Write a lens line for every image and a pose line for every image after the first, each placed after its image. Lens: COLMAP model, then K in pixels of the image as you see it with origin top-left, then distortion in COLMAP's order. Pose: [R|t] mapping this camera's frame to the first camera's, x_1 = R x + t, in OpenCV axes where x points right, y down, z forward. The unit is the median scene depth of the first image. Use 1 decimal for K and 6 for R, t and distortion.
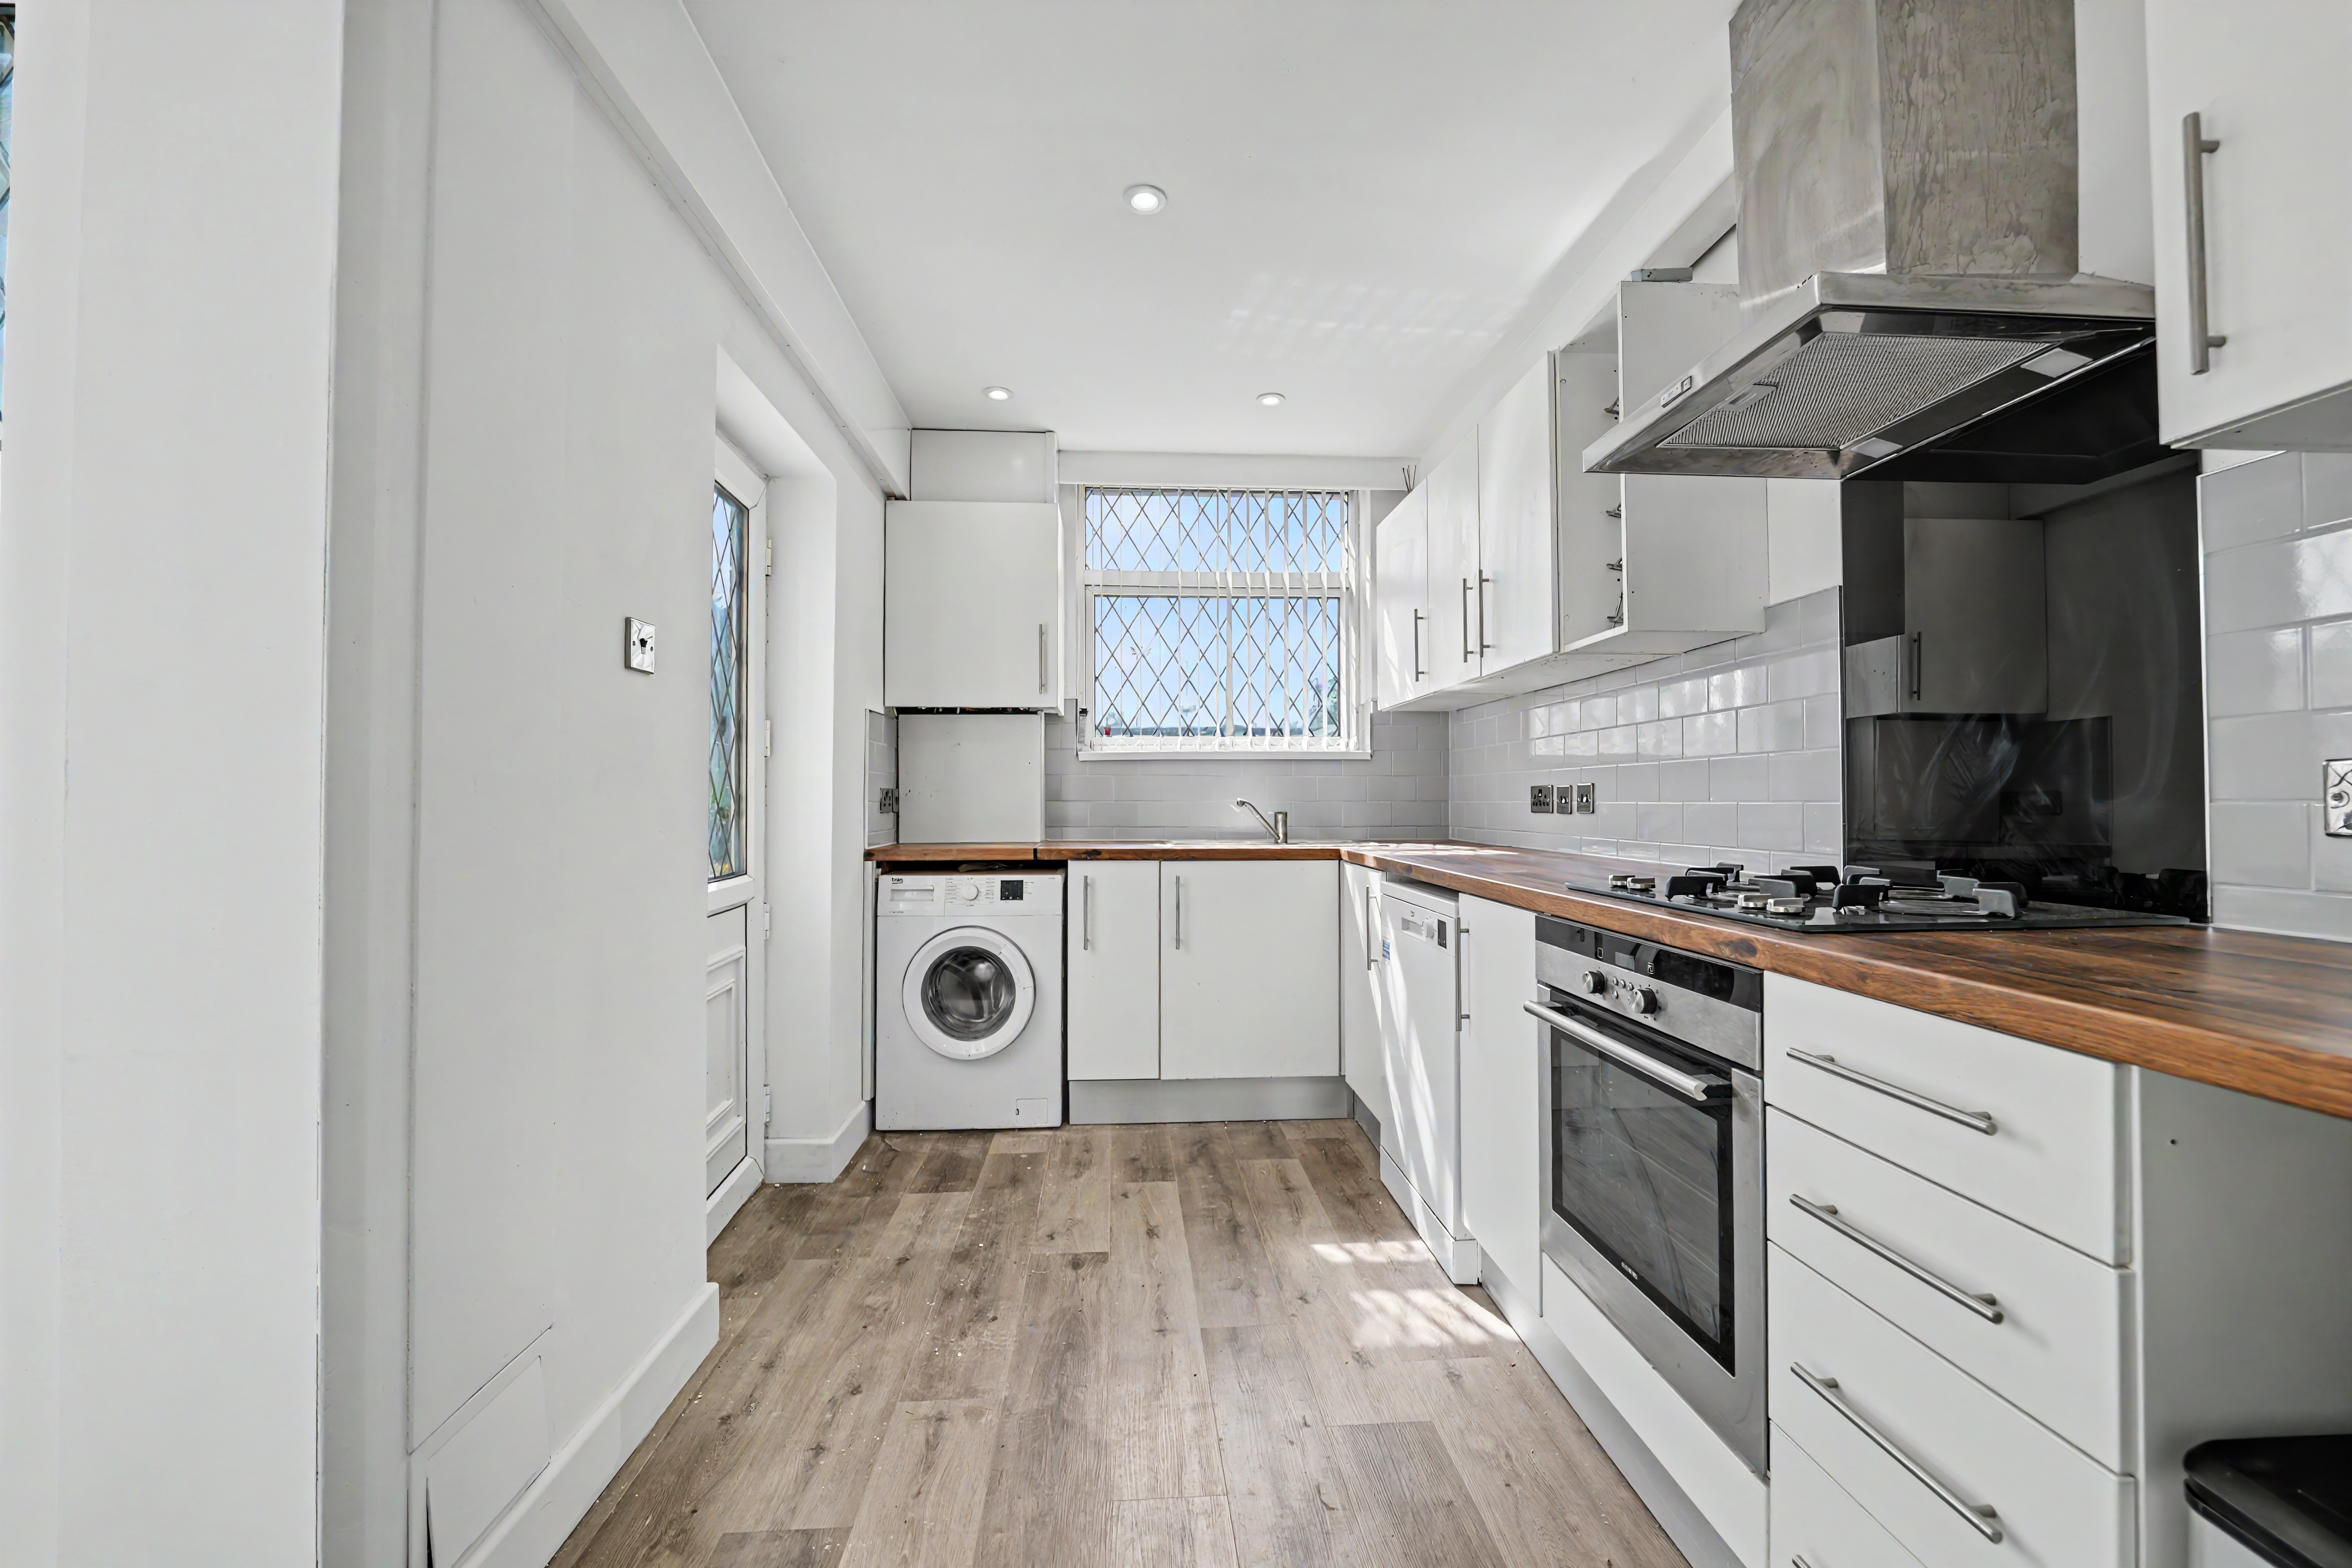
lens RADIAL K [[957.6, 0, 1179.8], [0, 957.6, 786.0], [0, 0, 1]] dist [-0.004206, -0.000800]
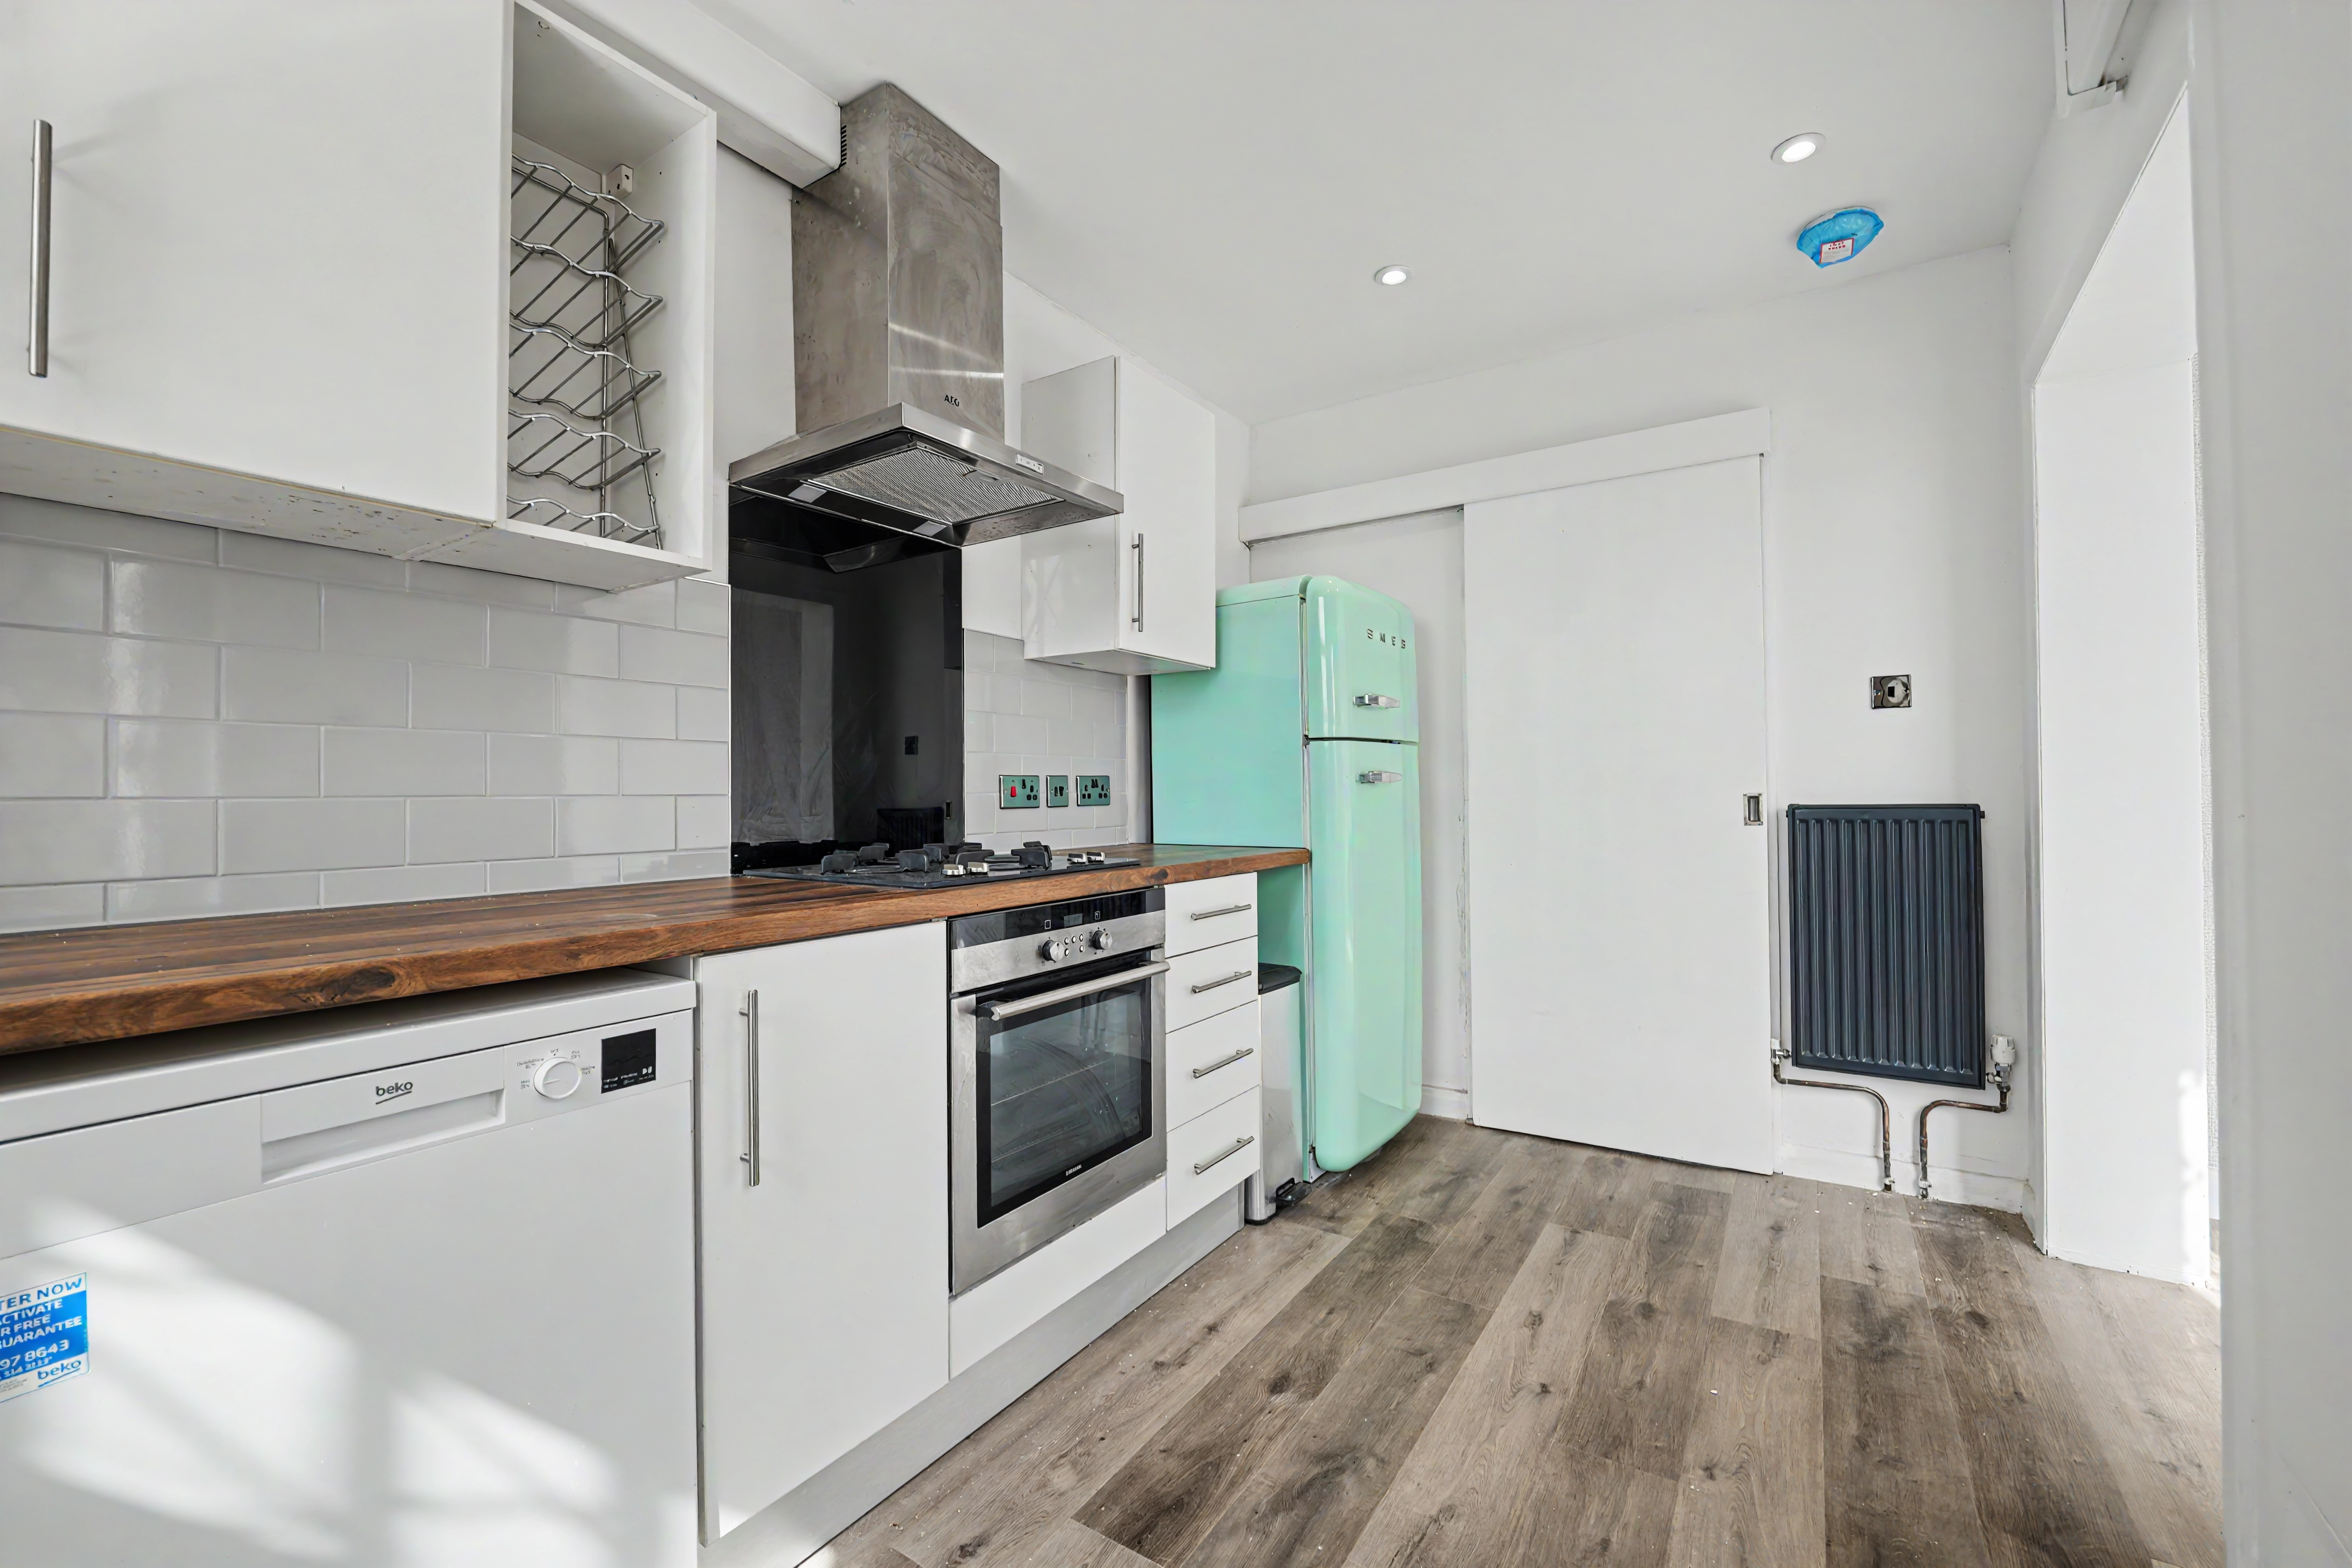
lens RADIAL K [[957.6, 0, 1177.8], [0, 957.6, 785.9], [0, 0, 1]] dist [-0.004206, -0.000800]
pose [[-0.801457, 0.007526, 0.598005, -0.388140], [-0.006935, 0.999737, -0.021876, 0.038169], [-0.598013, -0.021680, -0.801193, 1.956092]]
